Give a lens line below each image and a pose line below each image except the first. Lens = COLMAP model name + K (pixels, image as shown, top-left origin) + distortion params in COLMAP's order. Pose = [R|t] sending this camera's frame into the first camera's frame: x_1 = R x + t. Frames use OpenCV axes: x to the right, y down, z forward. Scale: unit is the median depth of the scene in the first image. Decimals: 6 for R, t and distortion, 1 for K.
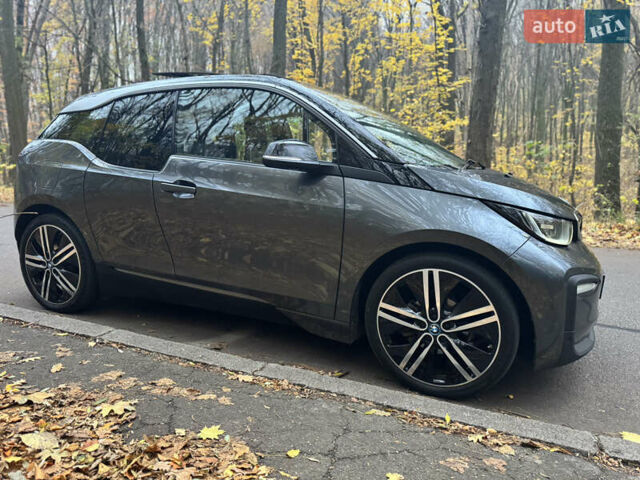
lens RADIAL K [[450.0, 0, 319.8], [0, 450.0, 239.0], [0, 0, 1]] dist [0.050440, -0.059328]
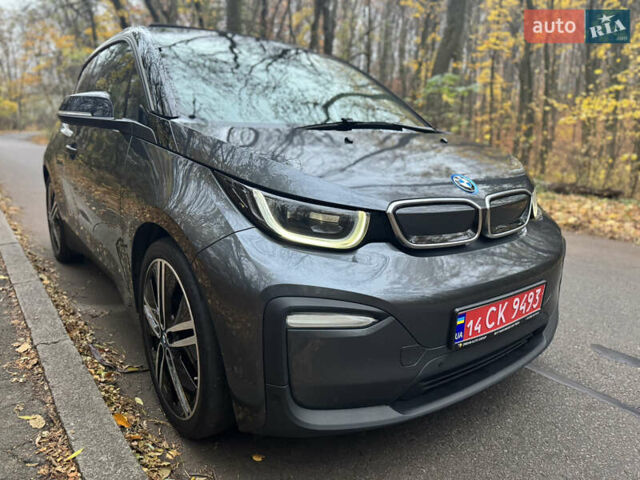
lens RADIAL K [[450.0, 0, 319.9], [0, 450.0, 240.4], [0, 0, 1]] dist [0.050440, -0.059328]
pose [[0.881375, 0.110493, -0.459313, 0.839619], [-0.090100, 0.993733, 0.066161, -0.037265], [0.463745, -0.016928, 0.885807, 0.472920]]
